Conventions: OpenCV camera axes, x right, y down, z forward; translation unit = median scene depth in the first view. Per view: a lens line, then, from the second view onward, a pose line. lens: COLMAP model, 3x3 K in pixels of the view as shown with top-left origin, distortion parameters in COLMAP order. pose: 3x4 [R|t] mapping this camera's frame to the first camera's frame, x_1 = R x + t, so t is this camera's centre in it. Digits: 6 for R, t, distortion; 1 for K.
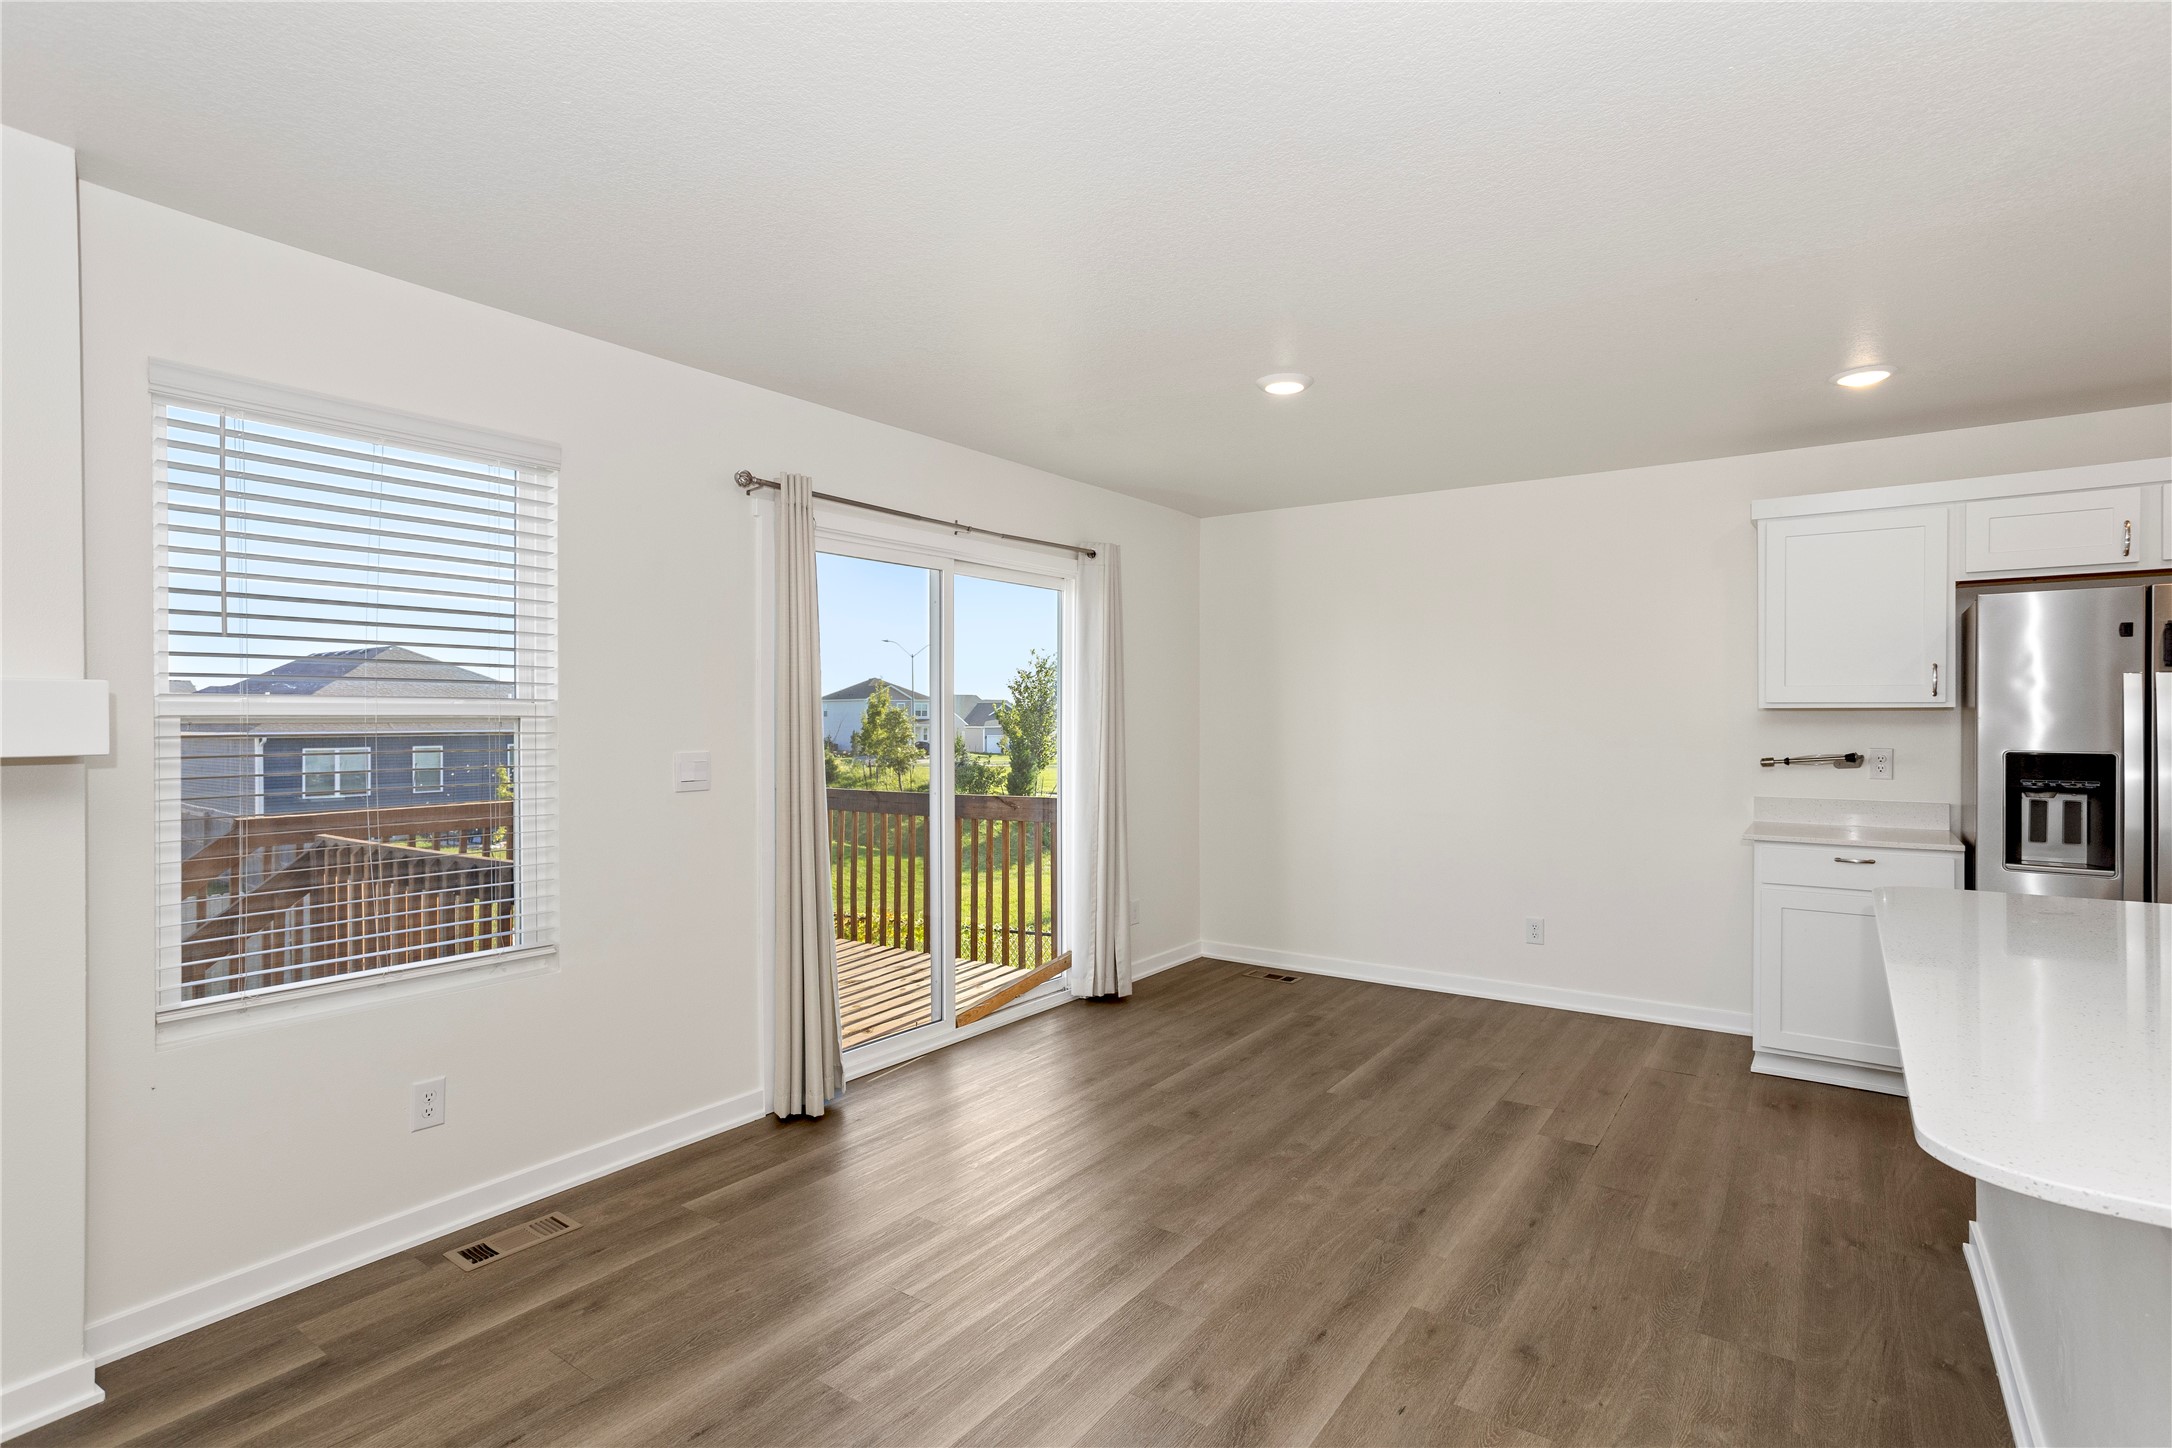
lens RADIAL K [[1065.1, 0, 1086.0], [0, 1065.1, 724.0], [0, 0, 1]] dist [-0.051138, 0.032666]
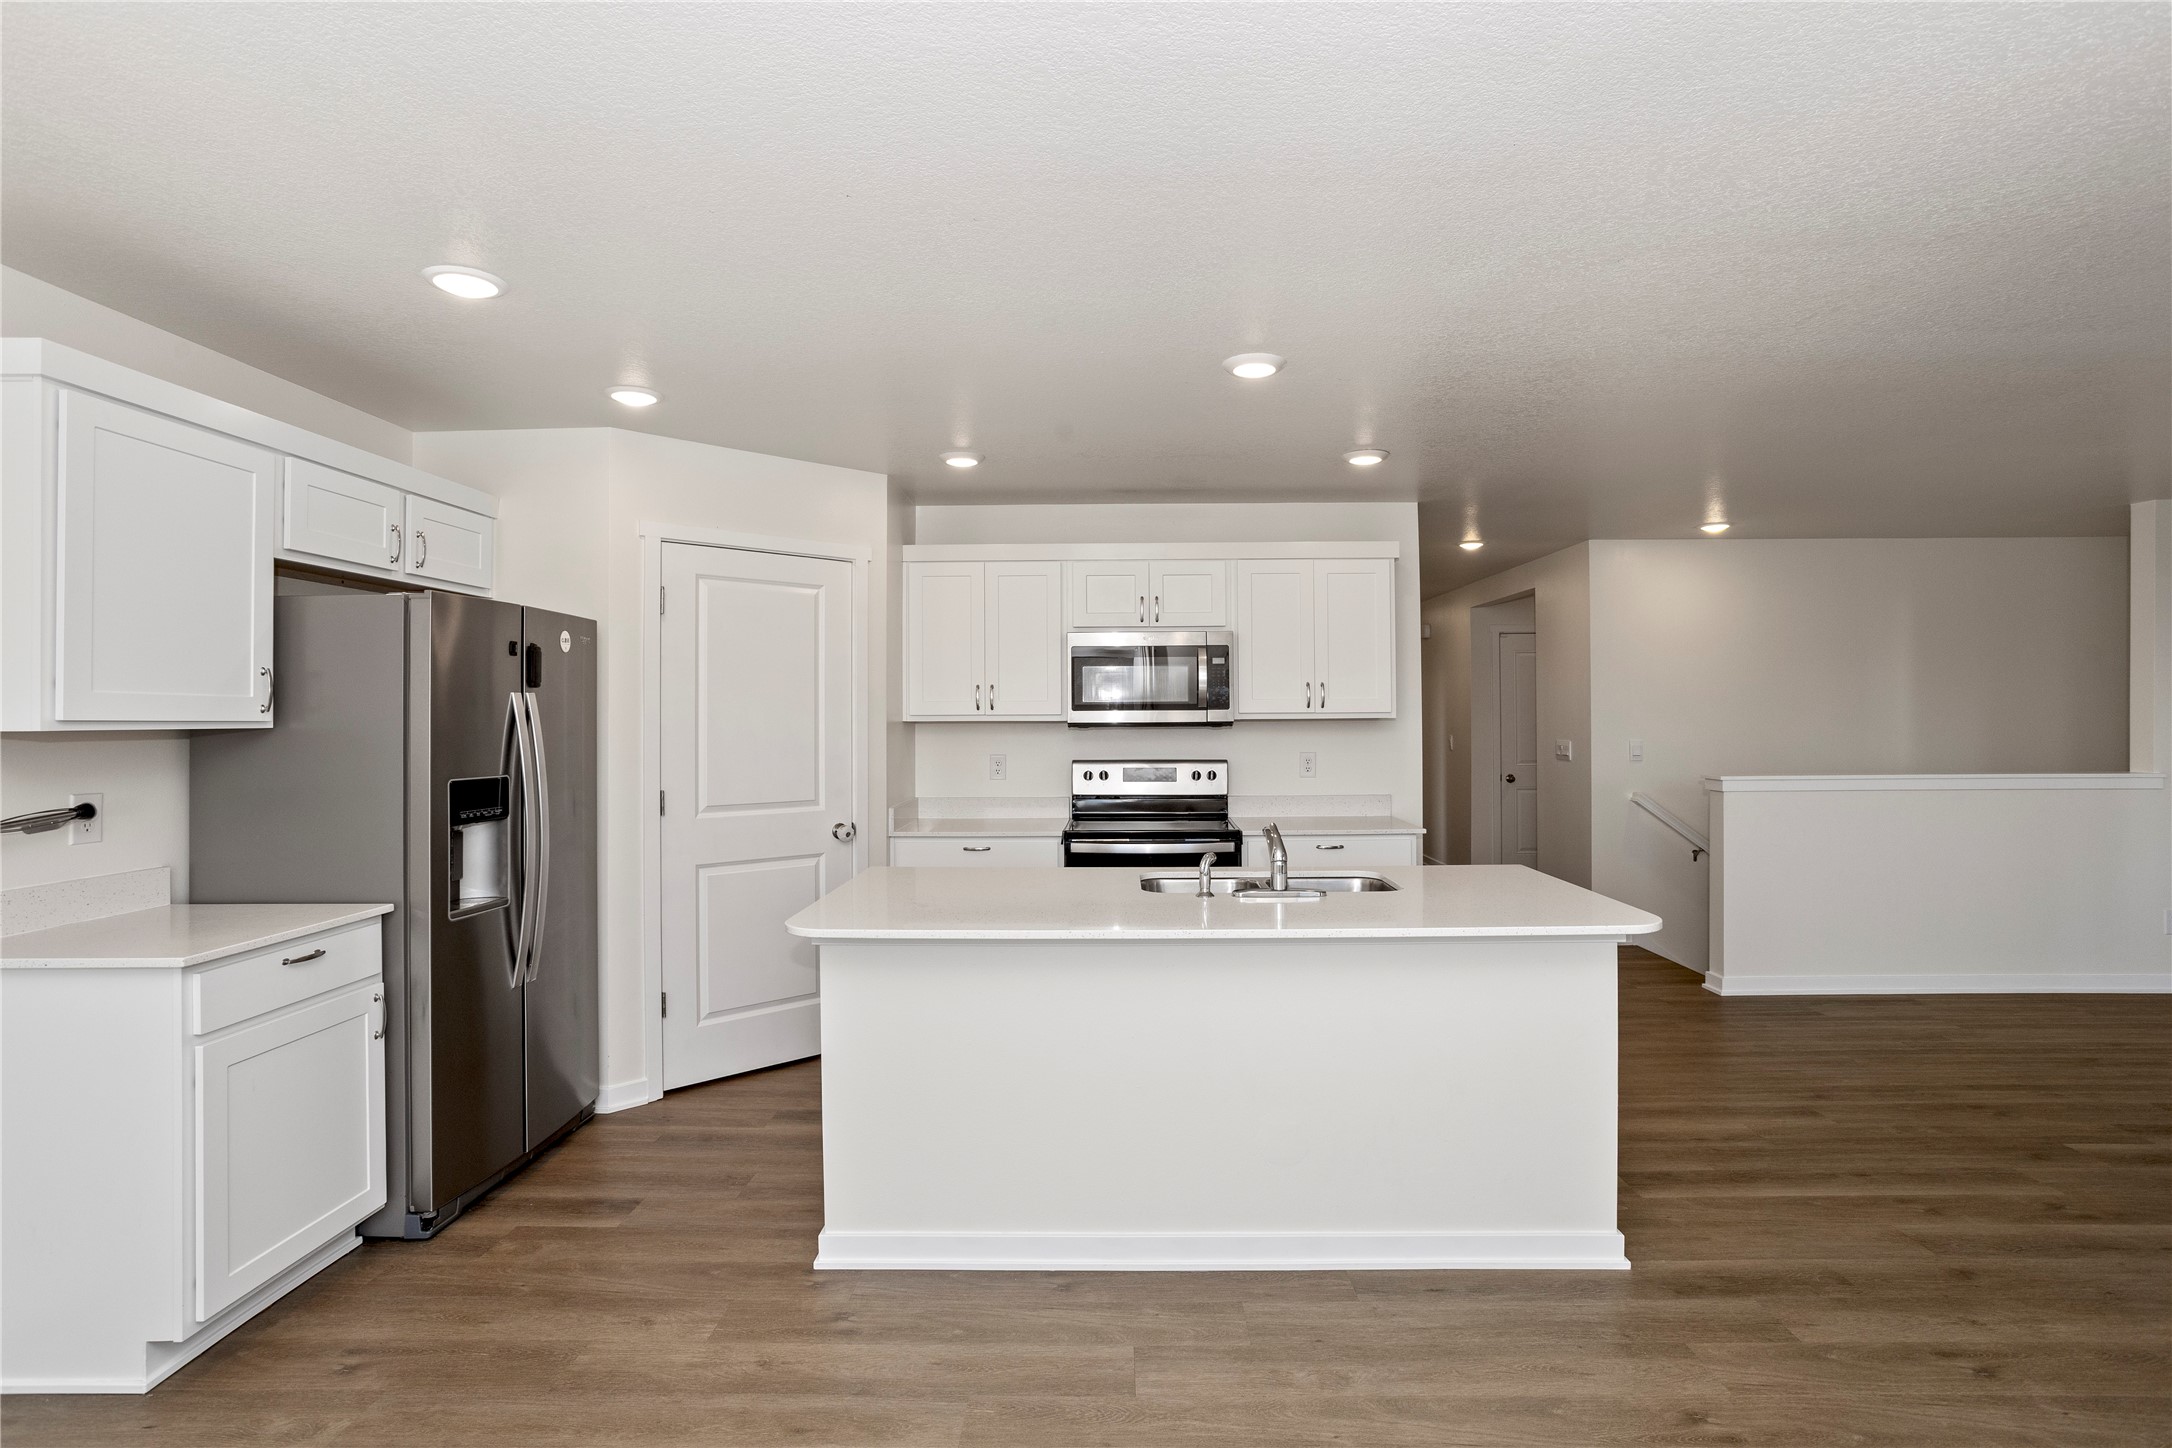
lens RADIAL K [[1077.0, 0, 1097.7], [0, 1077.0, 702.7], [0, 0, 1]] dist [-0.052237, 0.027817]
pose [[-0.567595, 0.017214, 0.823128, -0.129484], [0.013092, 0.999844, -0.011882, -0.019668], [-0.823204, 0.004032, -0.567732, 1.077255]]
